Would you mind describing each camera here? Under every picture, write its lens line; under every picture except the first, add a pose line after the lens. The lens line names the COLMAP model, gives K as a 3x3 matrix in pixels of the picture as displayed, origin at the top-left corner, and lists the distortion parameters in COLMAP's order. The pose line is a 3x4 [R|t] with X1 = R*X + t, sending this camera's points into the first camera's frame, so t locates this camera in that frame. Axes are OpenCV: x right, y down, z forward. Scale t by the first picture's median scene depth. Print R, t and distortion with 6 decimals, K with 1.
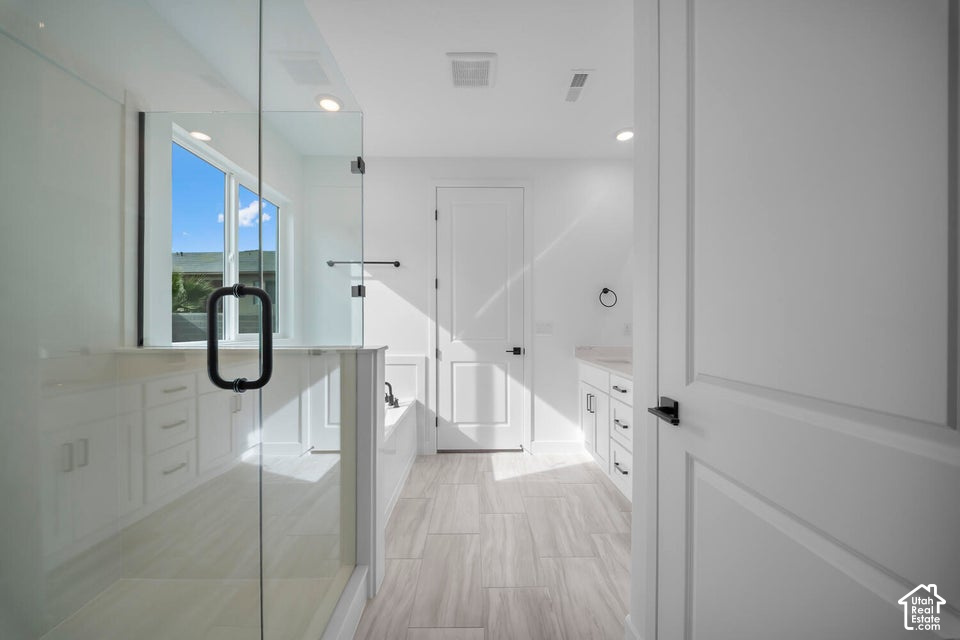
lens RADIAL K [[335.8, 0, 480.0], [0, 335.8, 320.0], [0, 0, 1]] dist [-0.009325, 0.000001]
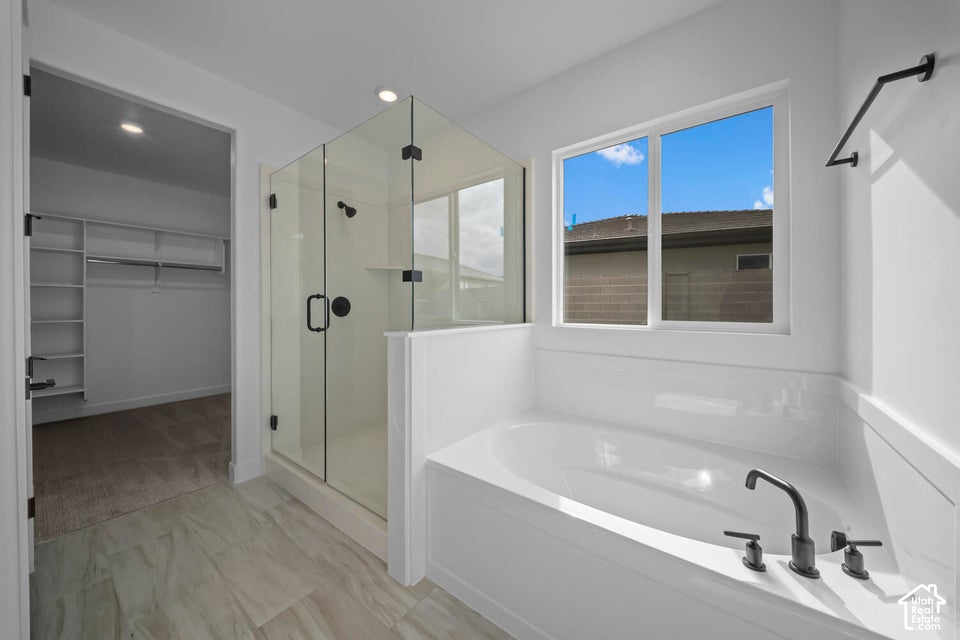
lens RADIAL K [[338.7, 0, 477.5], [0, 338.7, 310.2], [0, 0, 1]] dist [-0.011460, -0.000131]
pose [[-0.628694, 0.002916, -0.777647, 0.297838], [0.006565, 0.999977, -0.001558, 0.020566], [0.777625, -0.006085, -0.628699, 1.760305]]
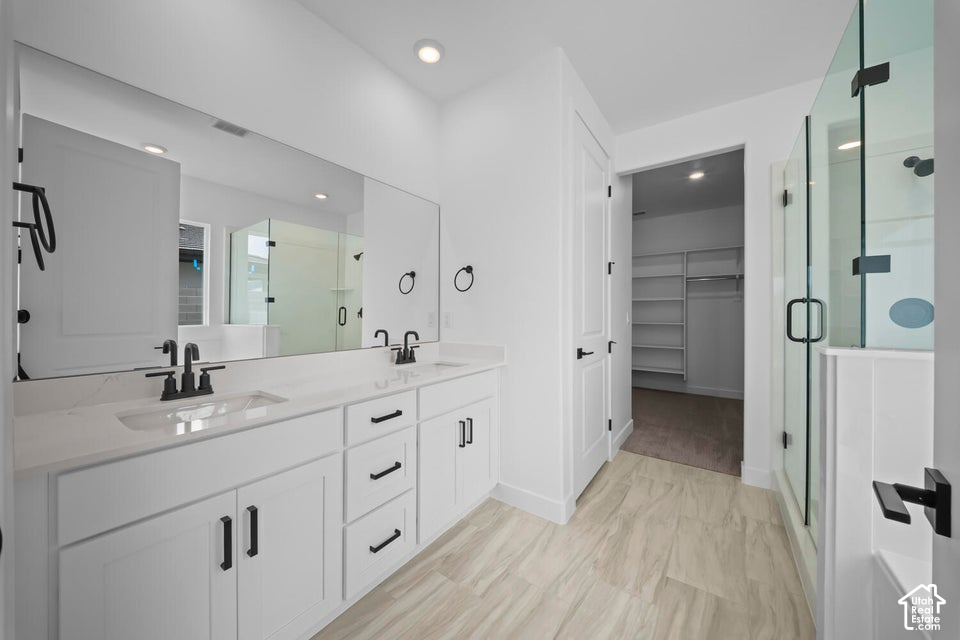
lens RADIAL K [[335.8, 0, 480.0], [0, 335.8, 320.0], [0, 0, 1]] dist [-0.009325, 0.000001]
pose [[-0.797334, -0.015427, 0.603342, -0.132185], [-0.011941, 0.999881, 0.009786, 0.026350], [-0.603421, 0.000598, -0.797423, 1.948063]]
